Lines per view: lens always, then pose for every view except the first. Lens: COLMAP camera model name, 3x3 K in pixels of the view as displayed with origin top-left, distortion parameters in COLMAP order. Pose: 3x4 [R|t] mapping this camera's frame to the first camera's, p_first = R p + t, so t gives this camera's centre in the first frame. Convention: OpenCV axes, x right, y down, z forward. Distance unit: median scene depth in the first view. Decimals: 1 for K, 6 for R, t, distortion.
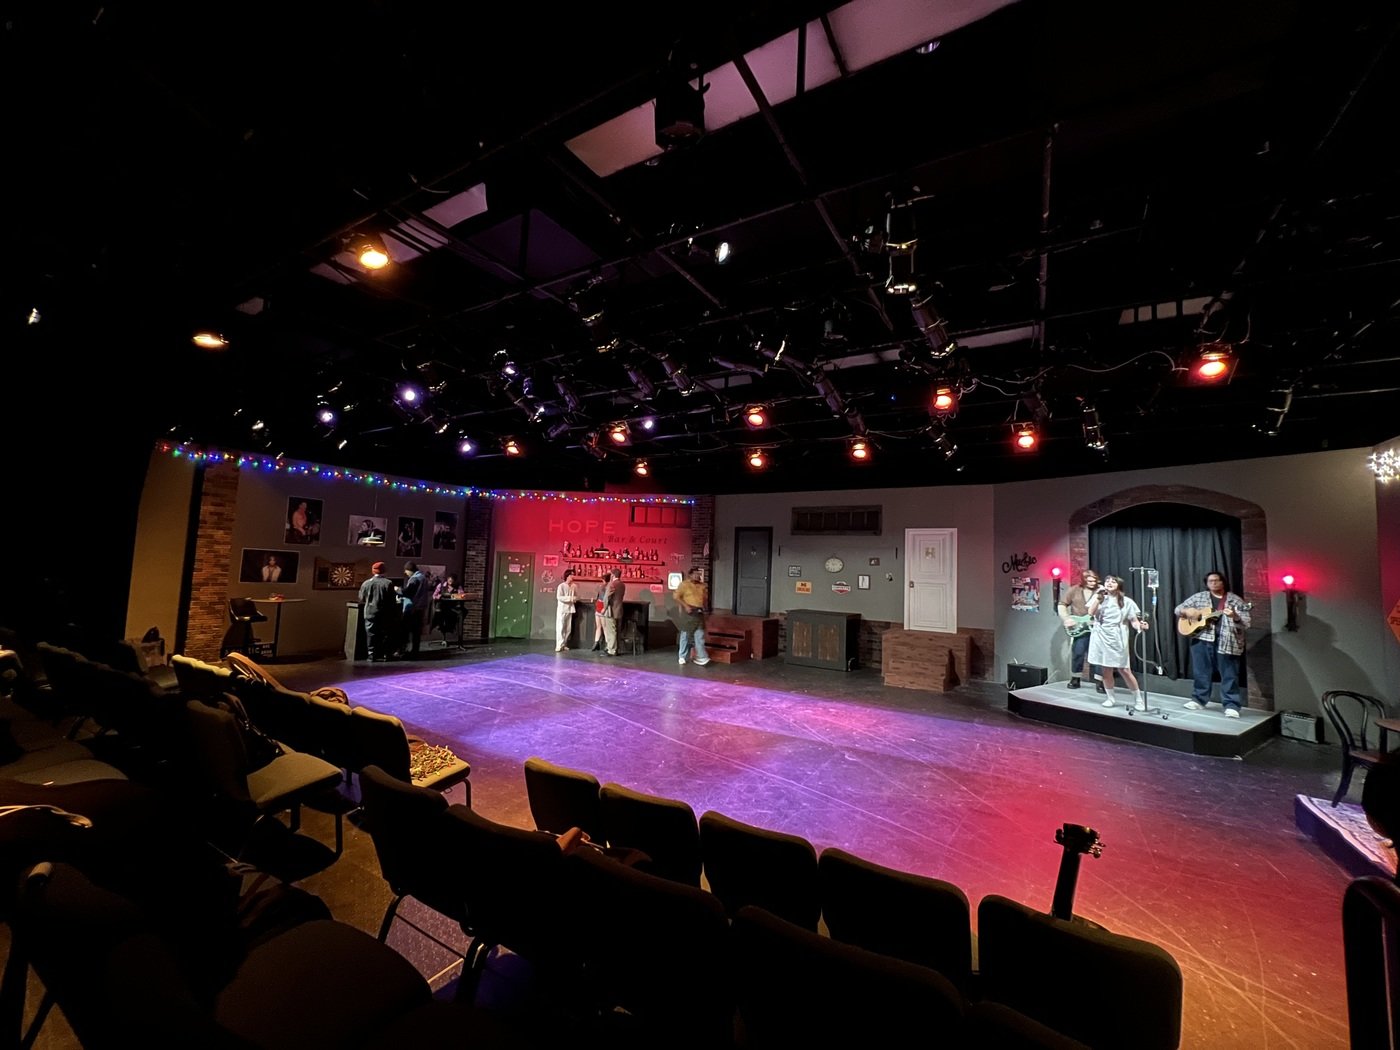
lens RADIAL K [[560.0, 0, 700.0], [0, 560.0, 525.0], [0, 0, 1]] dist [0.001773, 0.000903]
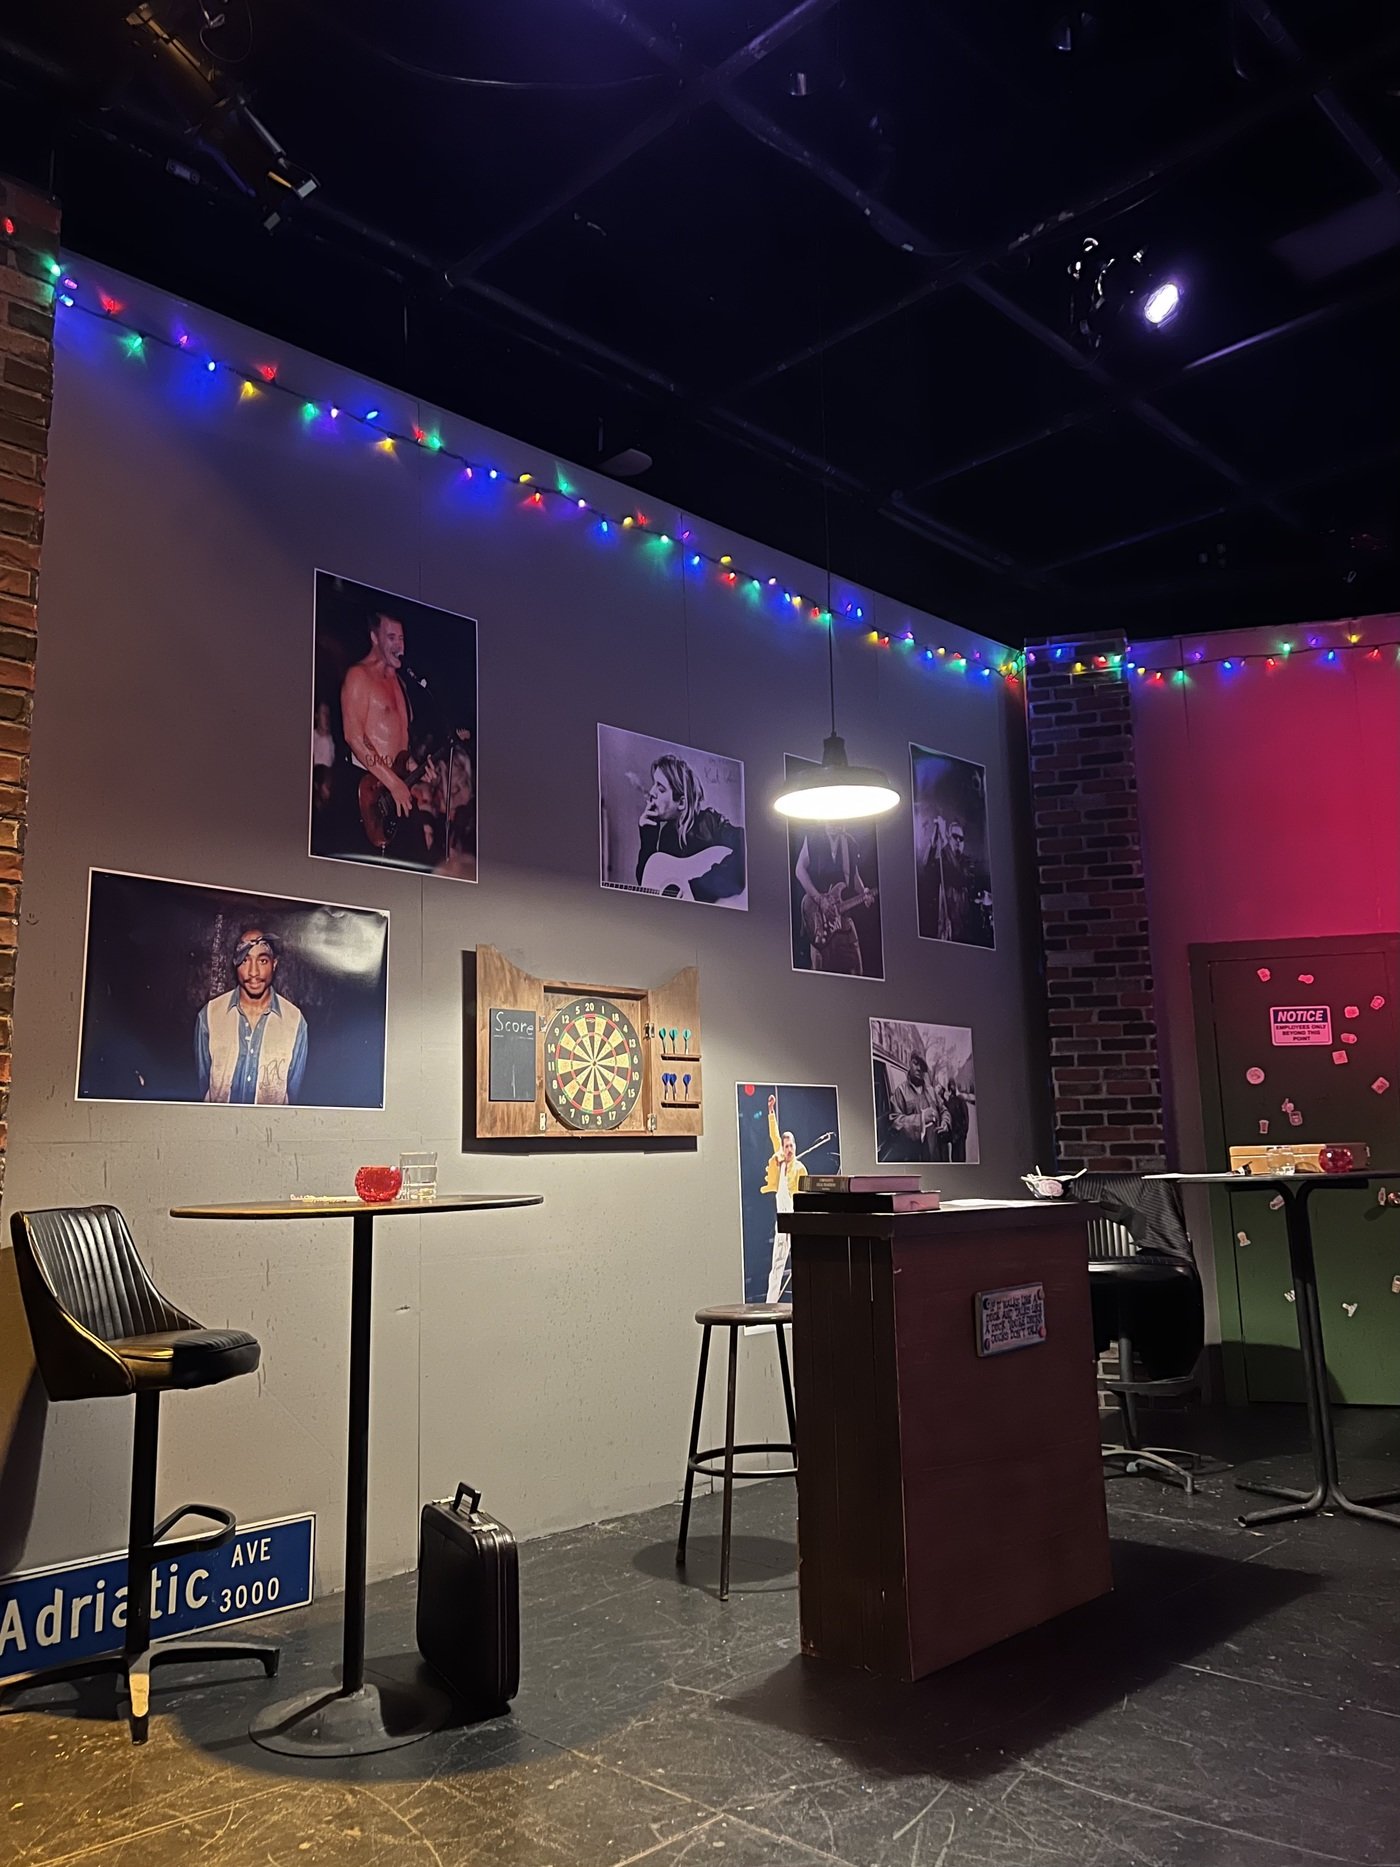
lens RADIAL K [[1397.6, 0, 700.0], [0, 1397.6, 933.5], [0, 0, 1]] dist [-0.003215, -0.001877]
pose [[0.967165, -0.092559, -0.236694, -0.414754], [0.072761, 0.993183, -0.091073, 0.074940], [0.243510, 0.070860, 0.967306, 0.493988]]
